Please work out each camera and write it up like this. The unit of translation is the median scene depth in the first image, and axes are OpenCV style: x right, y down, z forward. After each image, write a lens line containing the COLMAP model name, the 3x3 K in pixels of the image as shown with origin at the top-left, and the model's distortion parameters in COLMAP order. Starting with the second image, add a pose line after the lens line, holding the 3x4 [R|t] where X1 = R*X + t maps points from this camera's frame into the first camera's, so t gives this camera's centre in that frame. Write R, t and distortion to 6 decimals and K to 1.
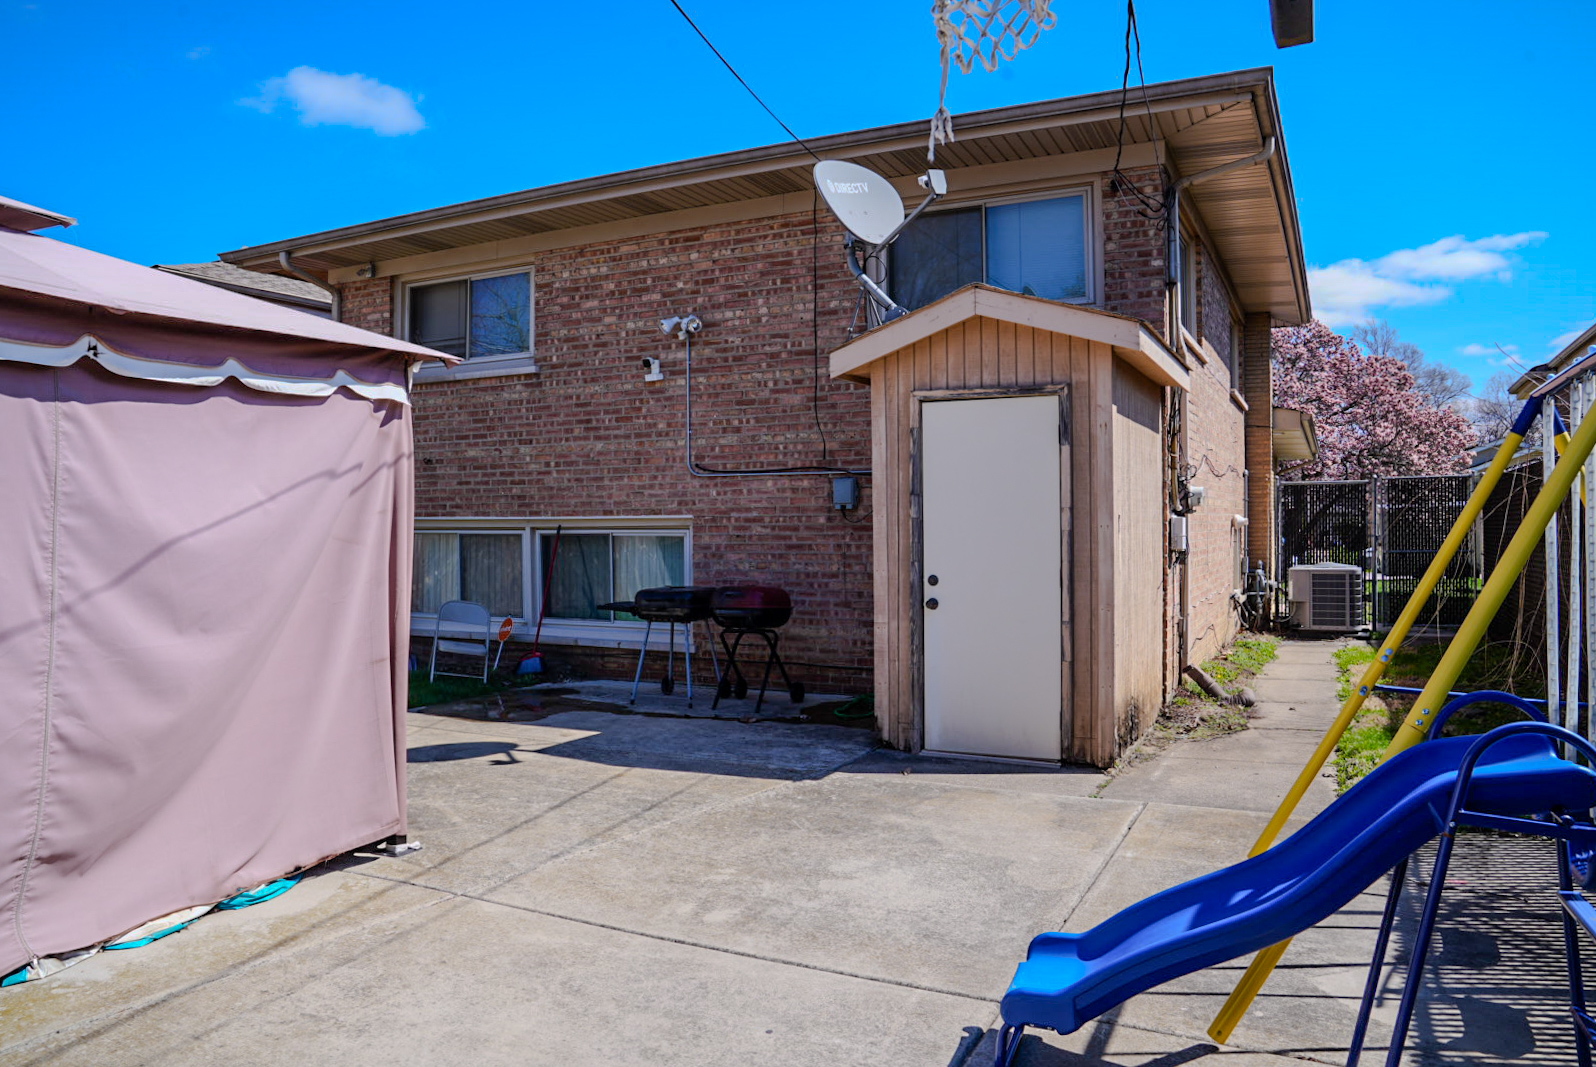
lens RADIAL K [[1109.3, 0, 798.8], [0, 1109.3, 530.0], [0, 0, 1]] dist [-0.057850, 0.000775]
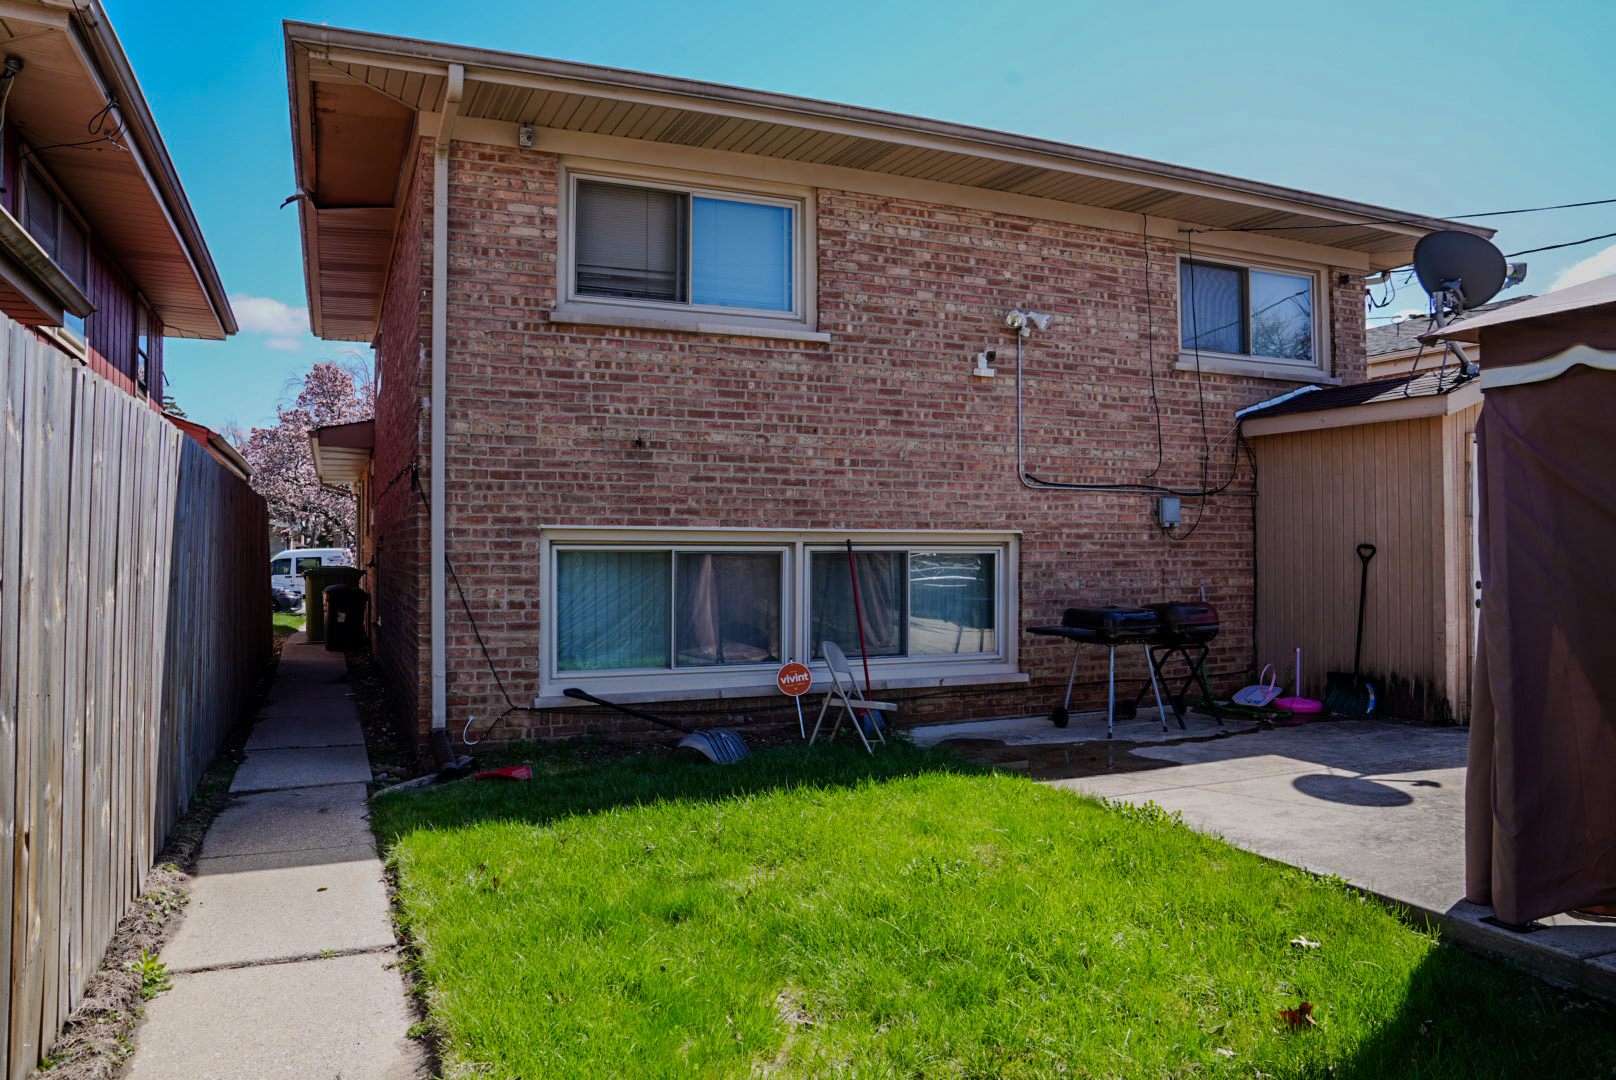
lens RADIAL K [[1155.6, 0, 807.2], [0, 1155.6, 533.9], [0, 0, 1]] dist [-0.107739, 0.076787]
pose [[0.628839, 0.012795, 0.777430, -0.914042], [-0.002060, 0.999889, -0.014790, 0.003822], [-0.777532, 0.007699, 0.628796, 0.528922]]
